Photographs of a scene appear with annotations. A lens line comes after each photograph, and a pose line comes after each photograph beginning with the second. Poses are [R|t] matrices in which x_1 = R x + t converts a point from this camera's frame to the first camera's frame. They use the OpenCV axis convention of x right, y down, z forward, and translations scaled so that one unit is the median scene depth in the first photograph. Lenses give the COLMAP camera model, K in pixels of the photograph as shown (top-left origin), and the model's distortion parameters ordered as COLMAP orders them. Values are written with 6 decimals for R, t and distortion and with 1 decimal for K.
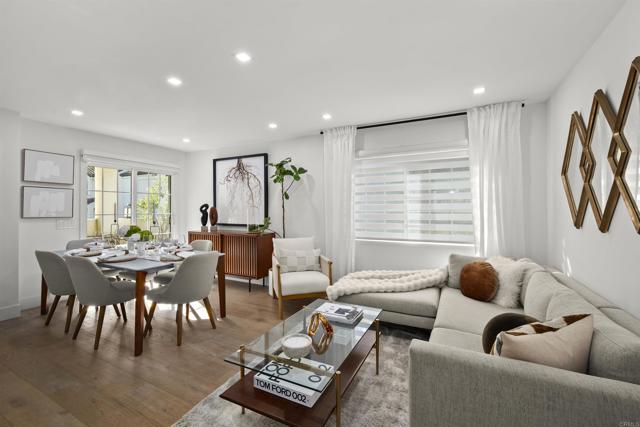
lens RADIAL K [[272.5, 0, 320.7], [0, 272.5, 209.3], [0, 0, 1]] dist [-0.002610, 0.000076]
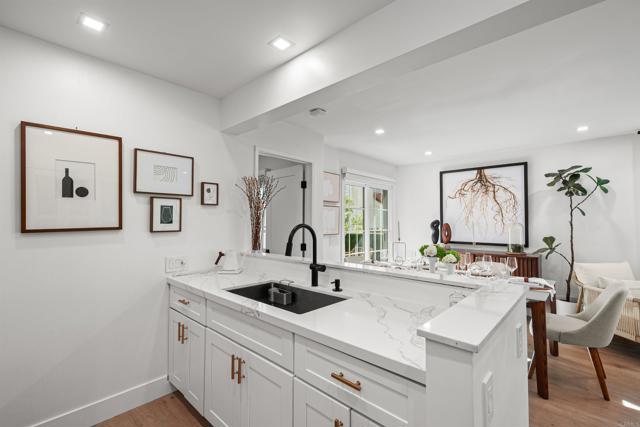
lens RADIAL K [[285.7, 0, 316.5], [0, 285.7, 216.1], [0, 0, 1]] dist [-0.004464, -0.000891]
pose [[0.961870, -0.003982, -0.273479, -0.709405], [-0.000693, 0.999855, -0.016995, -0.020895], [0.273507, 0.016537, 0.961728, -0.061933]]
